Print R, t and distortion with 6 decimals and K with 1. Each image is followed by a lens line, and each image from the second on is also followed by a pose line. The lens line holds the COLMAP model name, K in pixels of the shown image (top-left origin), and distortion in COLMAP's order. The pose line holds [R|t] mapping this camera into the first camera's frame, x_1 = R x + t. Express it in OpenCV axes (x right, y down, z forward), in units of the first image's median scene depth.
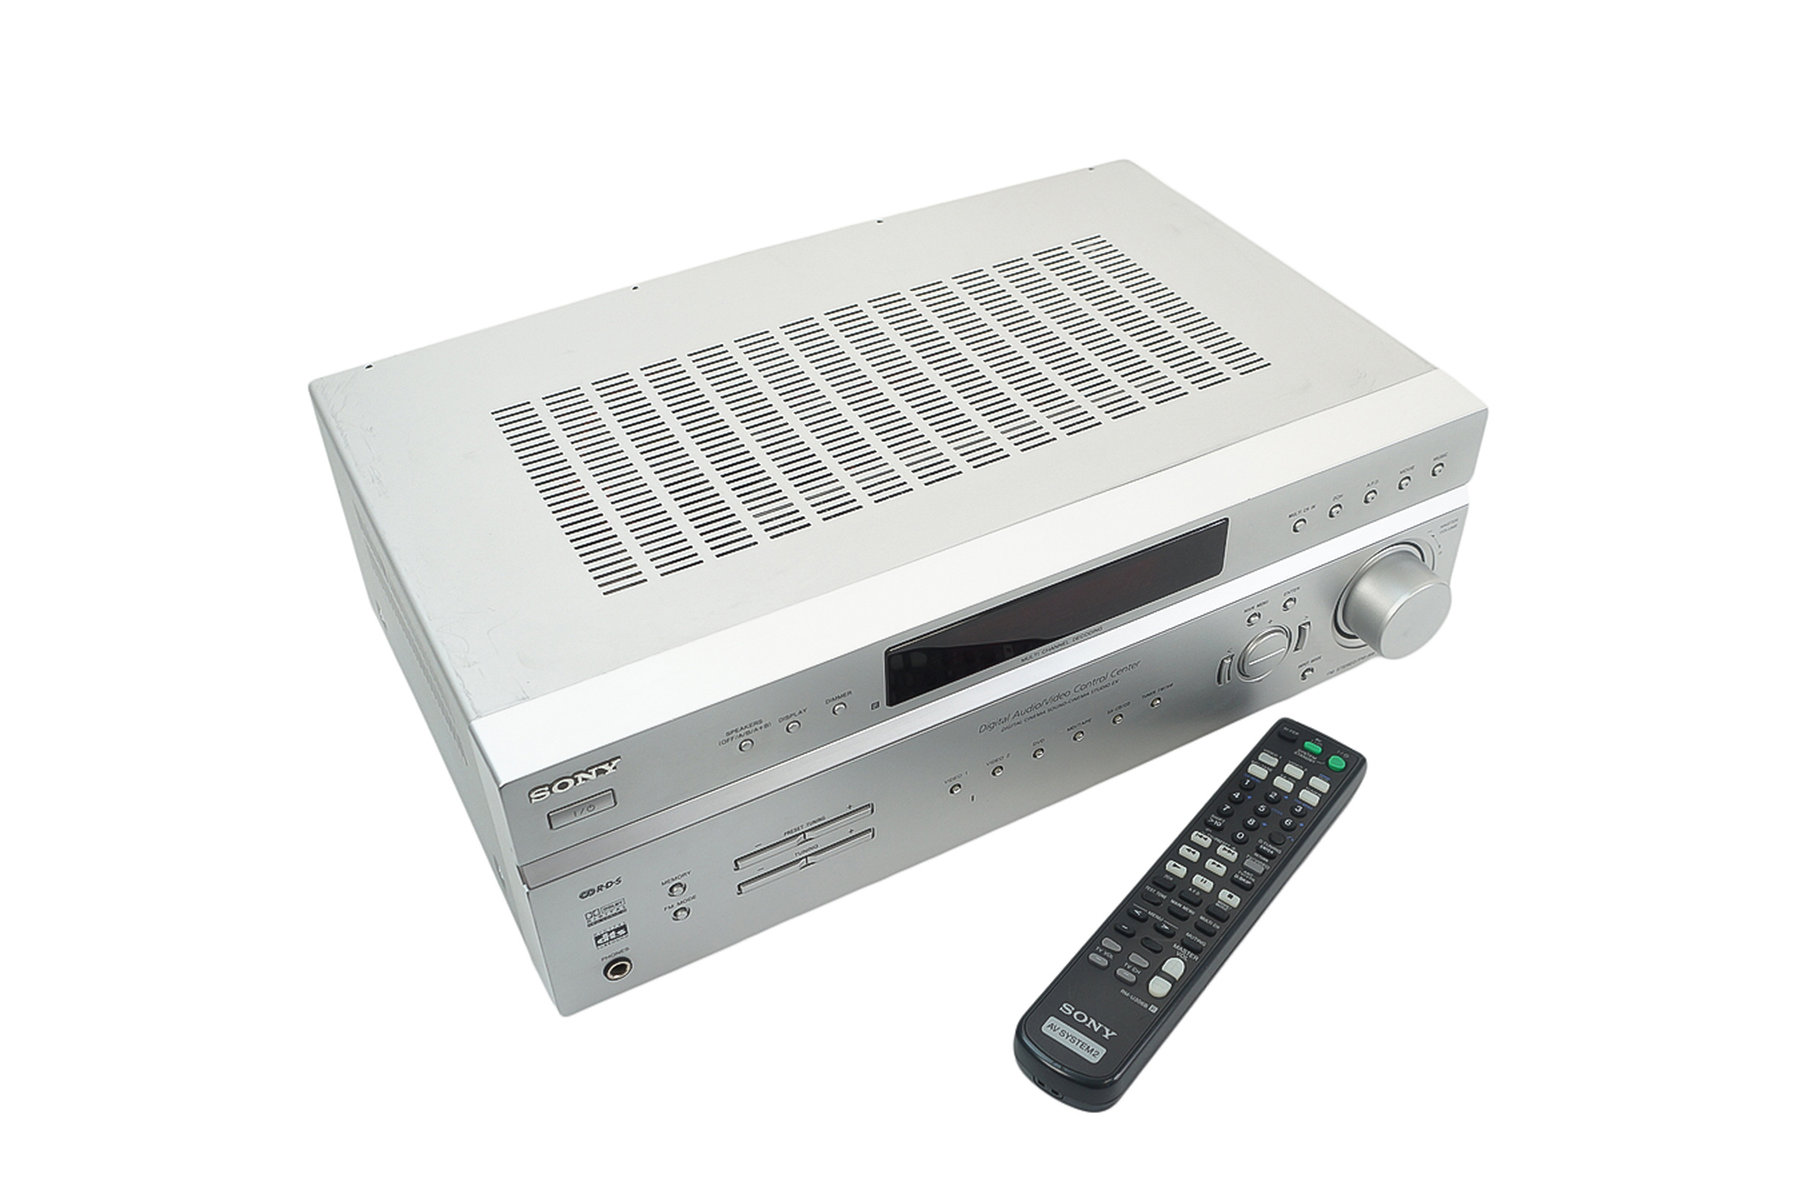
lens RADIAL K [[1629.1, 0, 936.2], [0, 1629.1, 591.1], [0, 0, 1]] dist [-0.149475, 0.175983]
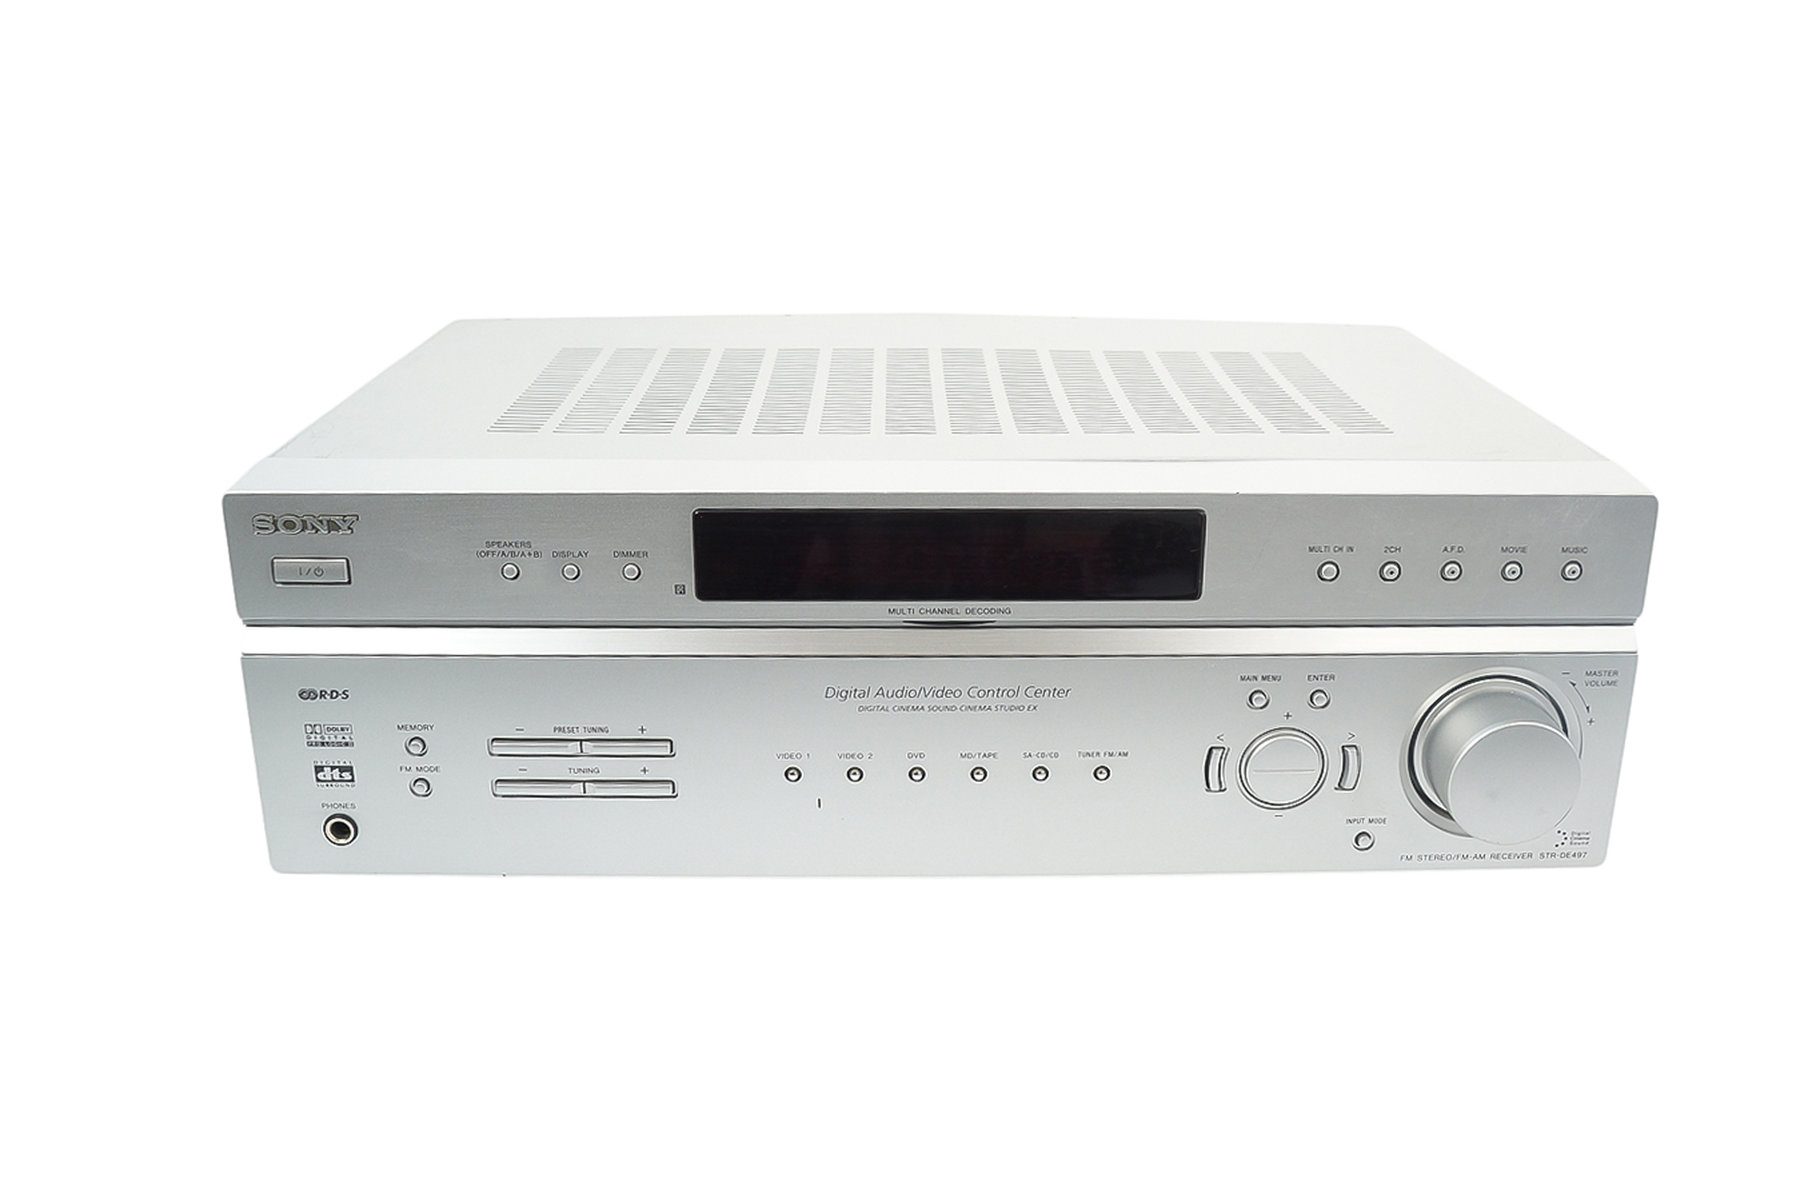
lens RADIAL K [[1629.1, 0, 936.2], [0, 1629.1, 591.1], [0, 0, 1]] dist [-0.149475, 0.175983]
pose [[0.879332, 0.170941, -0.444472, 0.414030], [-0.319539, 0.903837, -0.284558, 0.246507], [0.353087, 0.392247, 0.849395, 0.321460]]
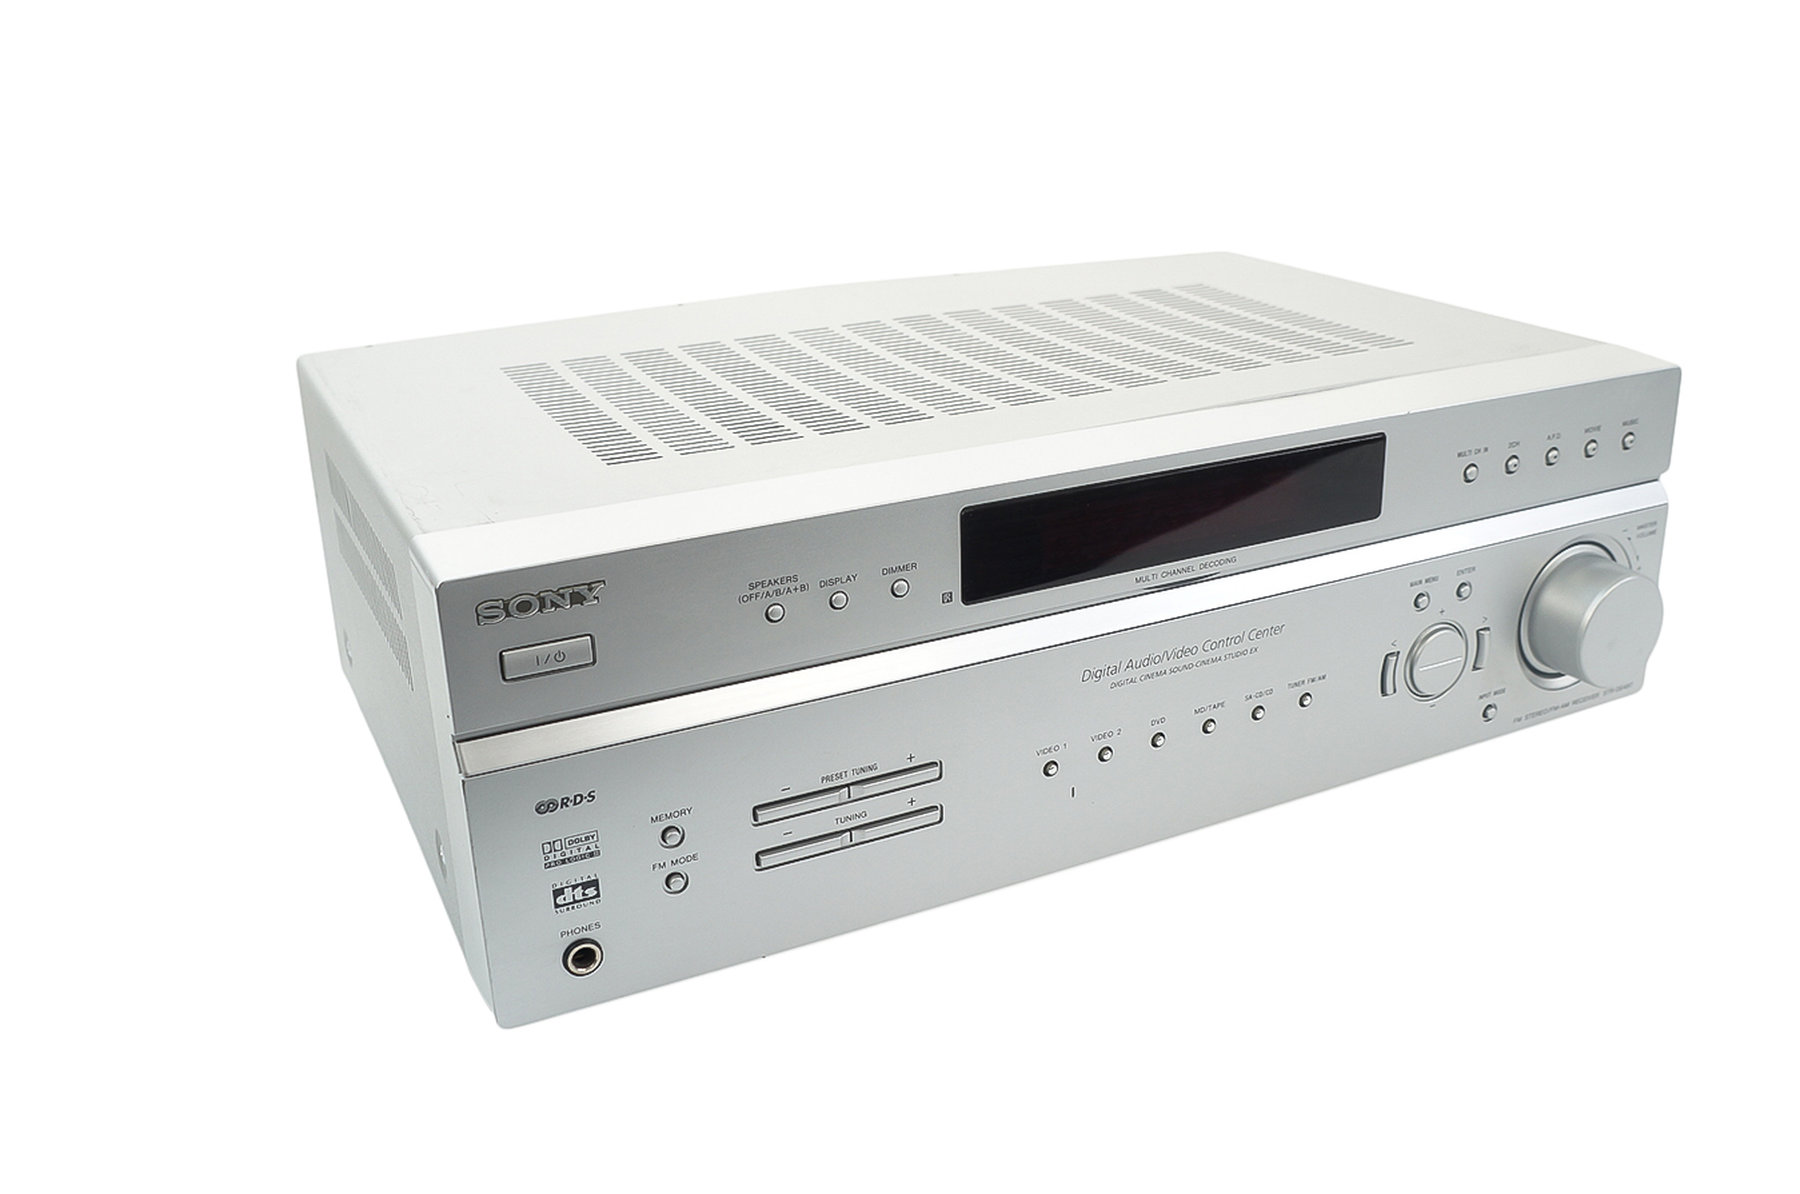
lens RADIAL K [[1629.1, 0, 936.2], [0, 1629.1, 591.1], [0, 0, 1]] dist [-0.149475, 0.175983]
pose [[0.999026, 0.001330, -0.044098, -0.008293], [-0.016047, 0.942036, -0.335128, 0.301648], [0.041096, 0.335509, 0.941140, 0.260672]]
